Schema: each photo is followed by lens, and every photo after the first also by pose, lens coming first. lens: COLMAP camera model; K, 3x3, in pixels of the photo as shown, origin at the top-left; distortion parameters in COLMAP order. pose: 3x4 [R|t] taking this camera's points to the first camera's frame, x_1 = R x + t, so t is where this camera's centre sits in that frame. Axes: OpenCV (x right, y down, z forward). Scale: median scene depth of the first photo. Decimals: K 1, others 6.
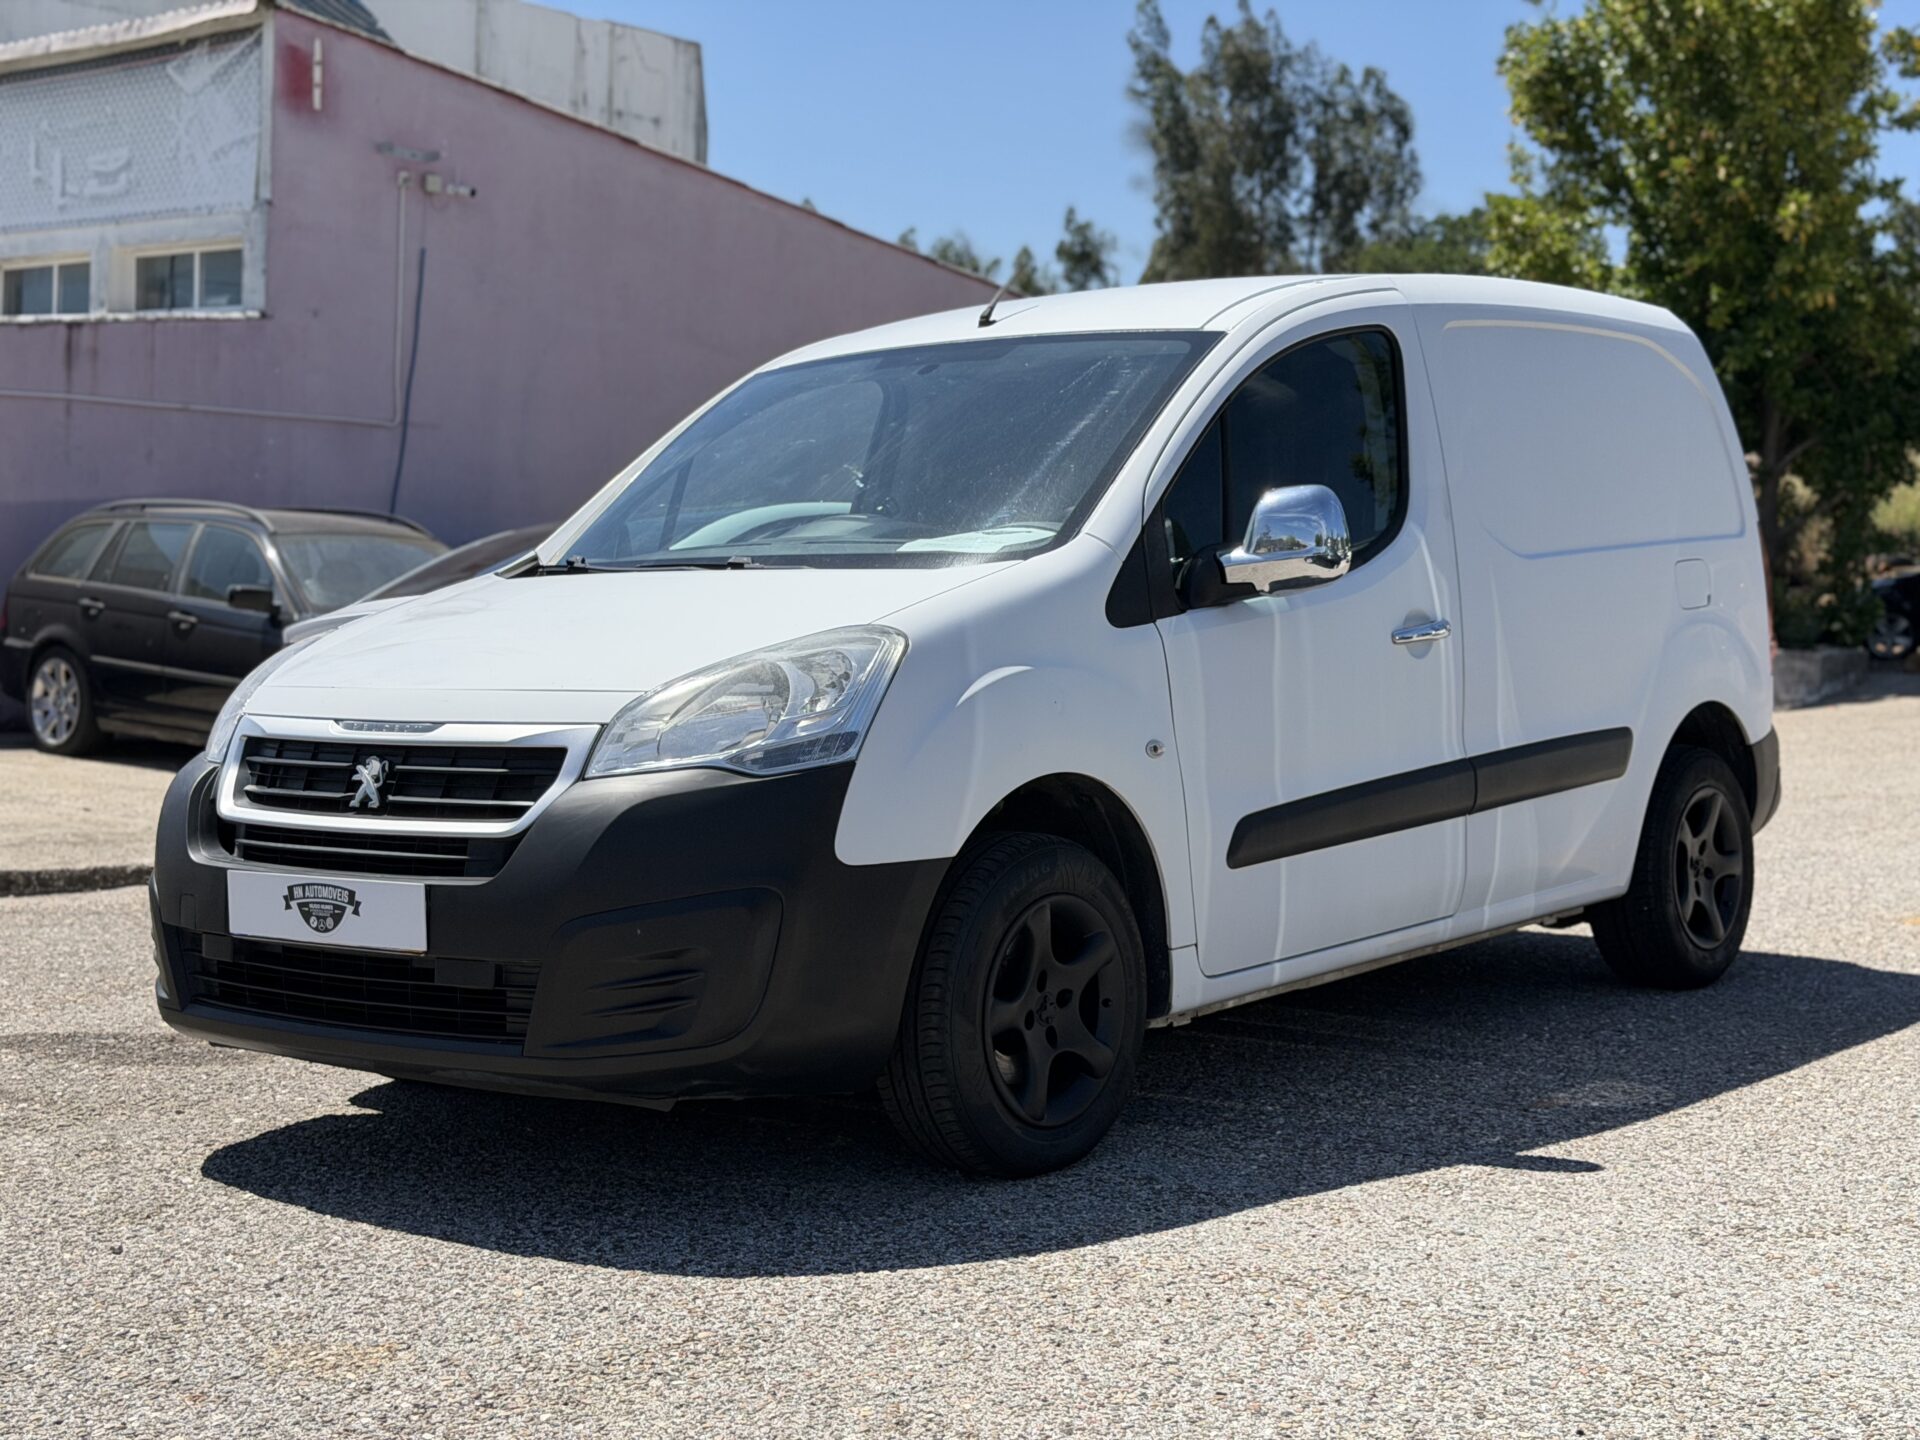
lens RADIAL K [[2764.4, 0, 962.7], [0, 2764.4, 718.6], [0, 0, 1]] dist [0.083515, 0.000000]
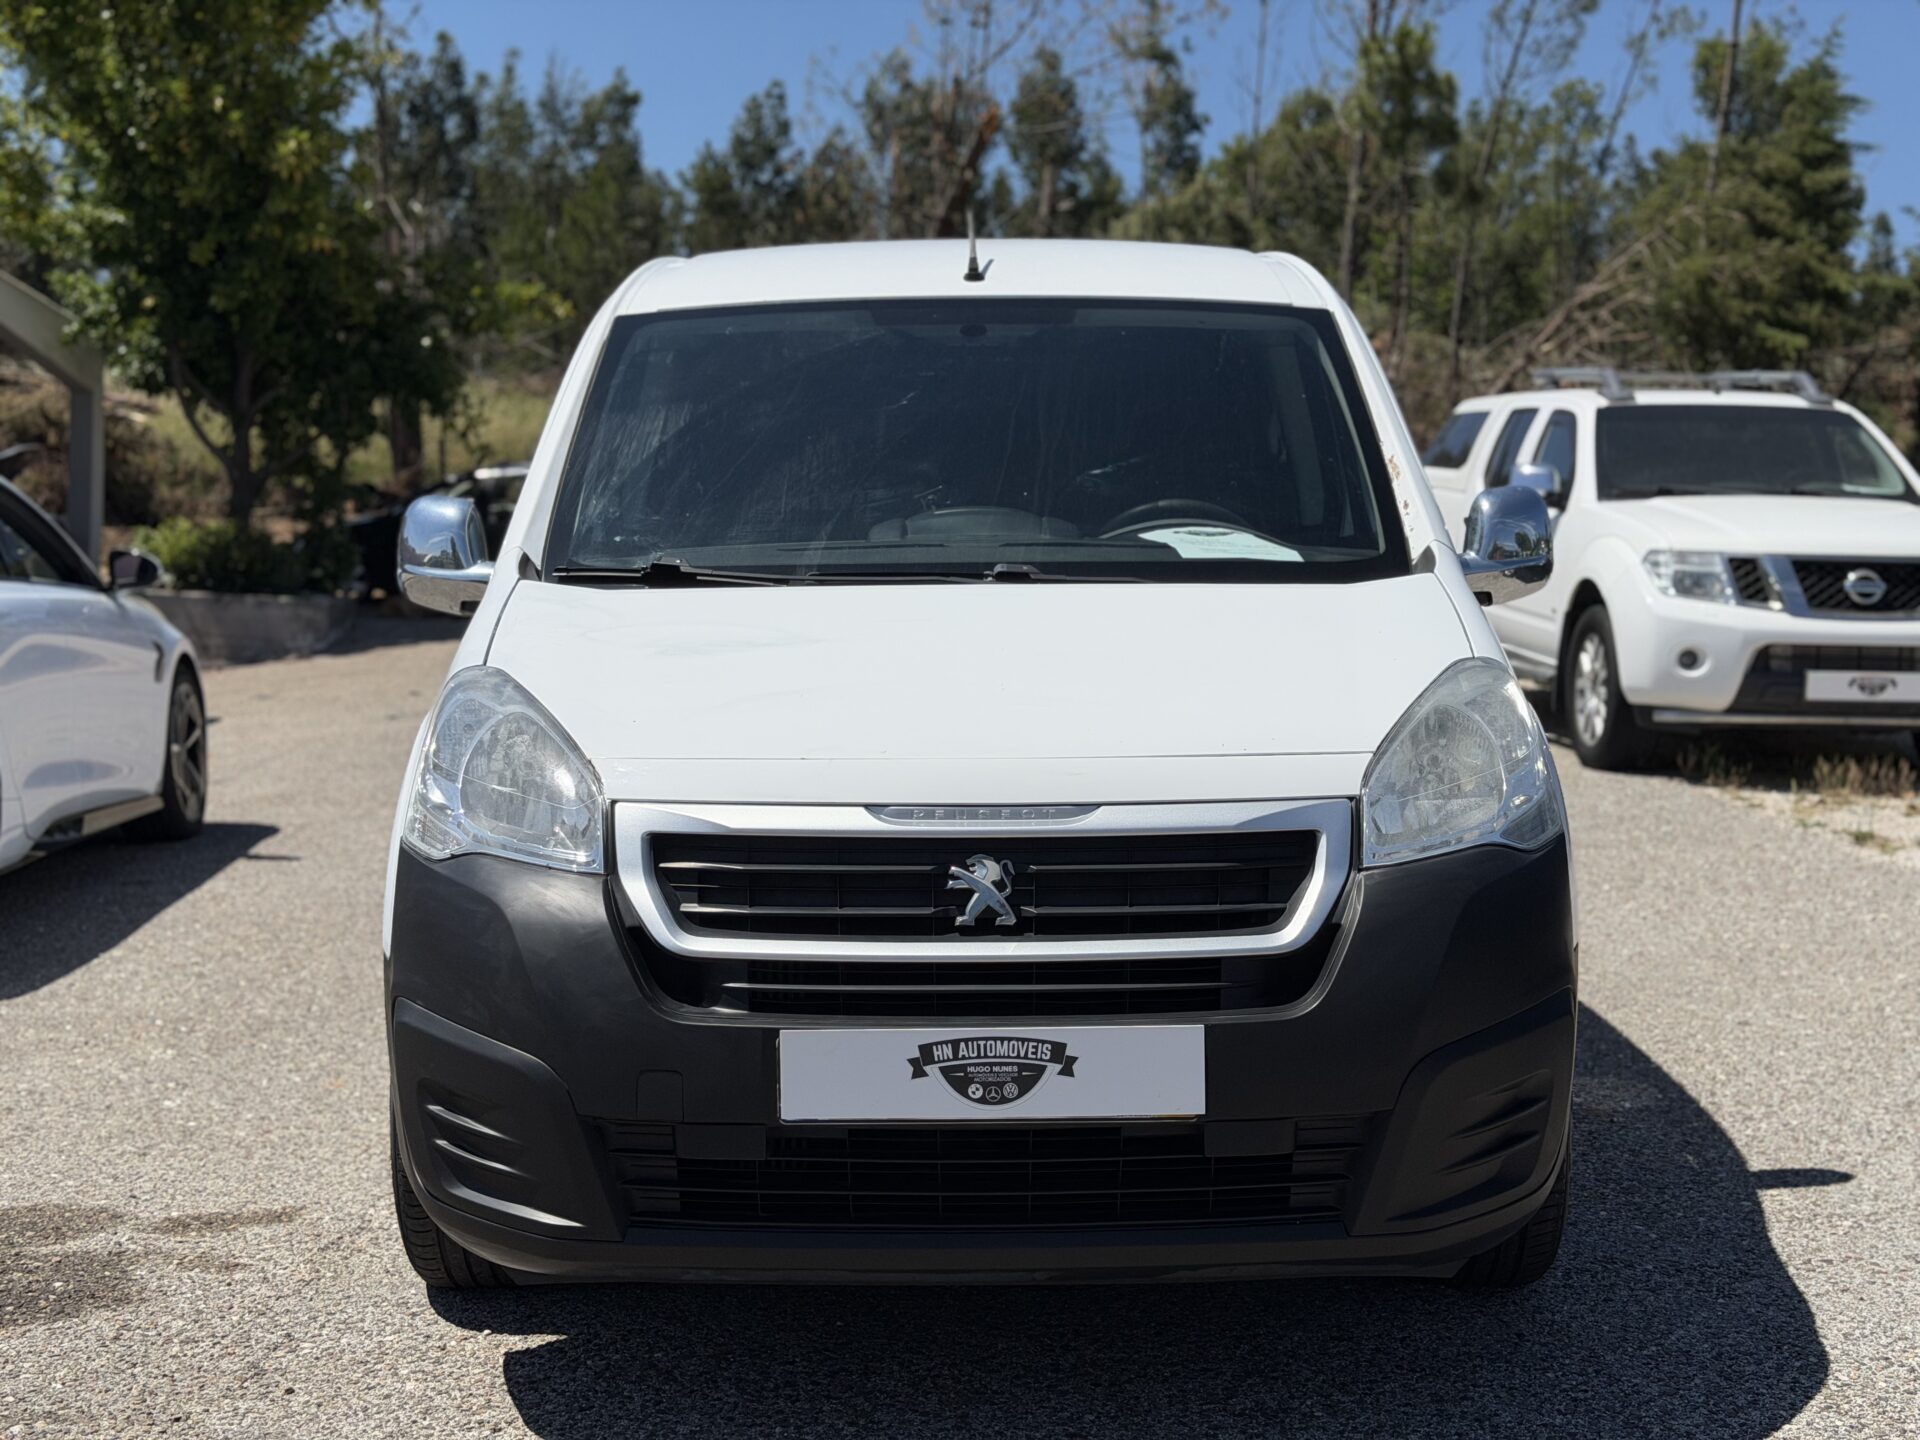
lens RADIAL K [[2764.4, 0, 960.3], [0, 2764.4, 722.2], [0, 0, 1]] dist [0.083515, 0.000000]
pose [[0.794229, -0.042850, 0.606106, -0.658118], [0.027556, 0.999024, 0.034519, -0.046627], [-0.606994, -0.010714, 0.794634, 0.426449]]
